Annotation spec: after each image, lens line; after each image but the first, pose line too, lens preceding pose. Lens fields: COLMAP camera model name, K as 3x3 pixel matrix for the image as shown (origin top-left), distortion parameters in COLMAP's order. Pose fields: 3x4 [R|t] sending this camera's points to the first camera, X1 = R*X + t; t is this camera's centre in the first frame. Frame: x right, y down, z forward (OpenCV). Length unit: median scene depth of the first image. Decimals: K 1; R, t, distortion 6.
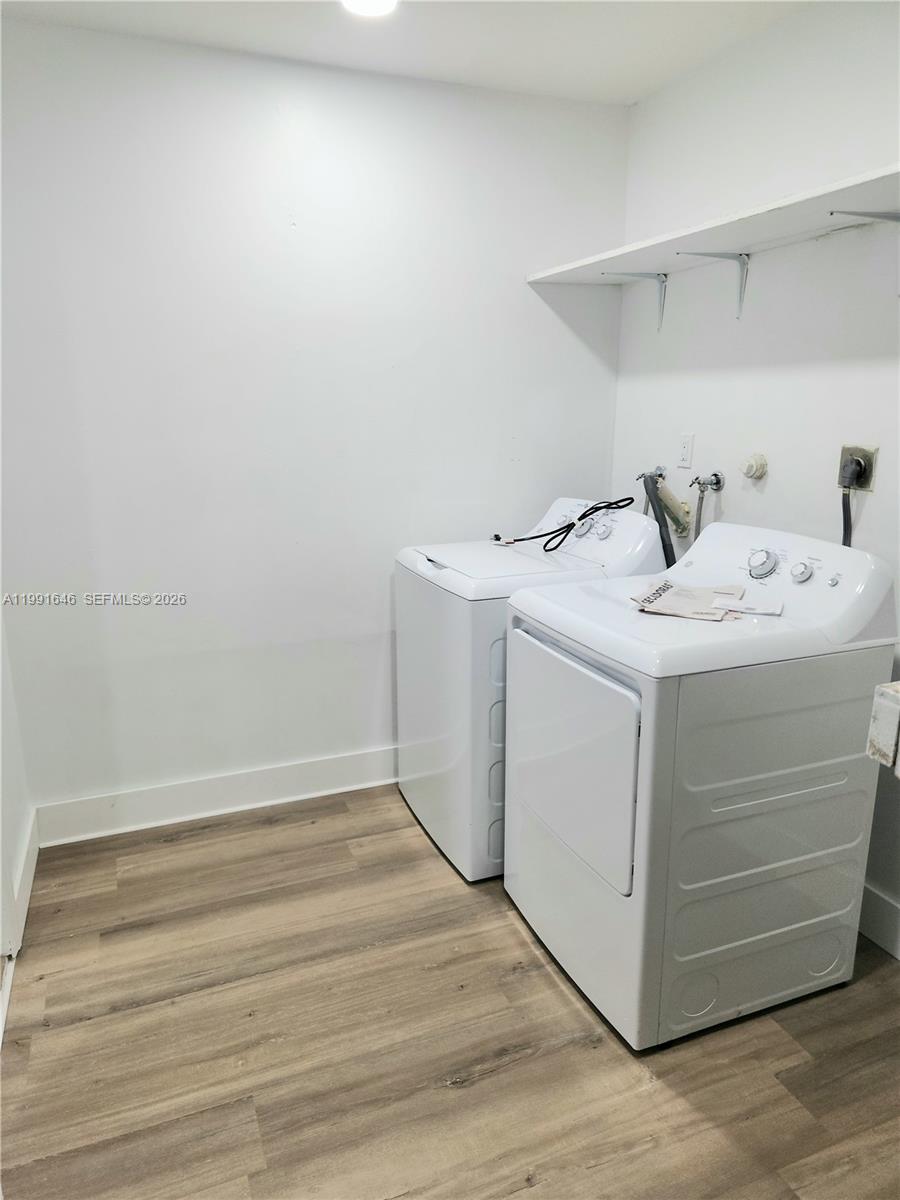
lens RADIAL K [[809.6, 0, 450.3], [0, 809.6, 603.1], [0, 0, 1]] dist [0.064729, -0.052956]
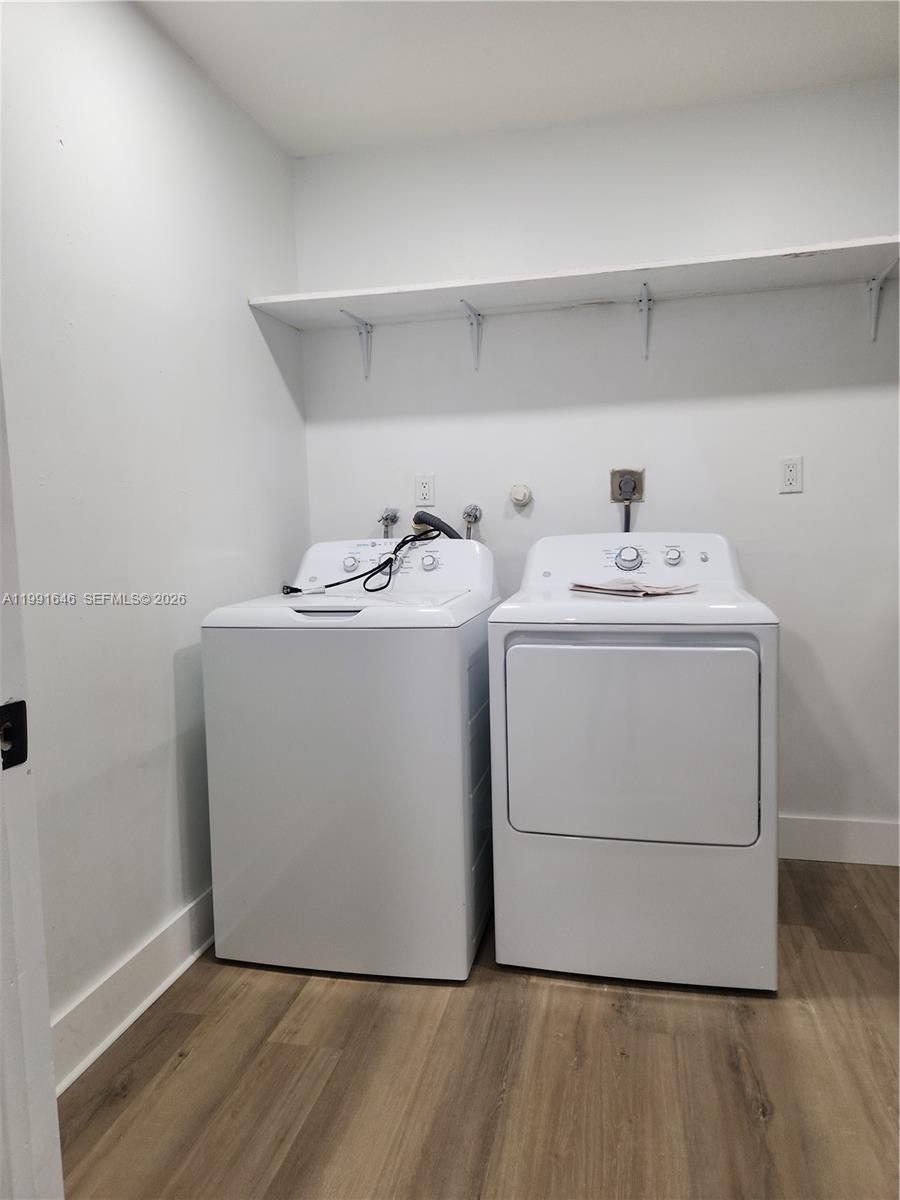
lens RADIAL K [[809.6, 0, 450.3], [0, 809.6, 603.1], [0, 0, 1]] dist [0.064729, -0.052956]
pose [[0.558255, -0.083473, 0.825459, -0.672972], [0.226986, 0.972333, -0.055184, 0.020321], [-0.798015, 0.218175, 0.561757, 0.509428]]
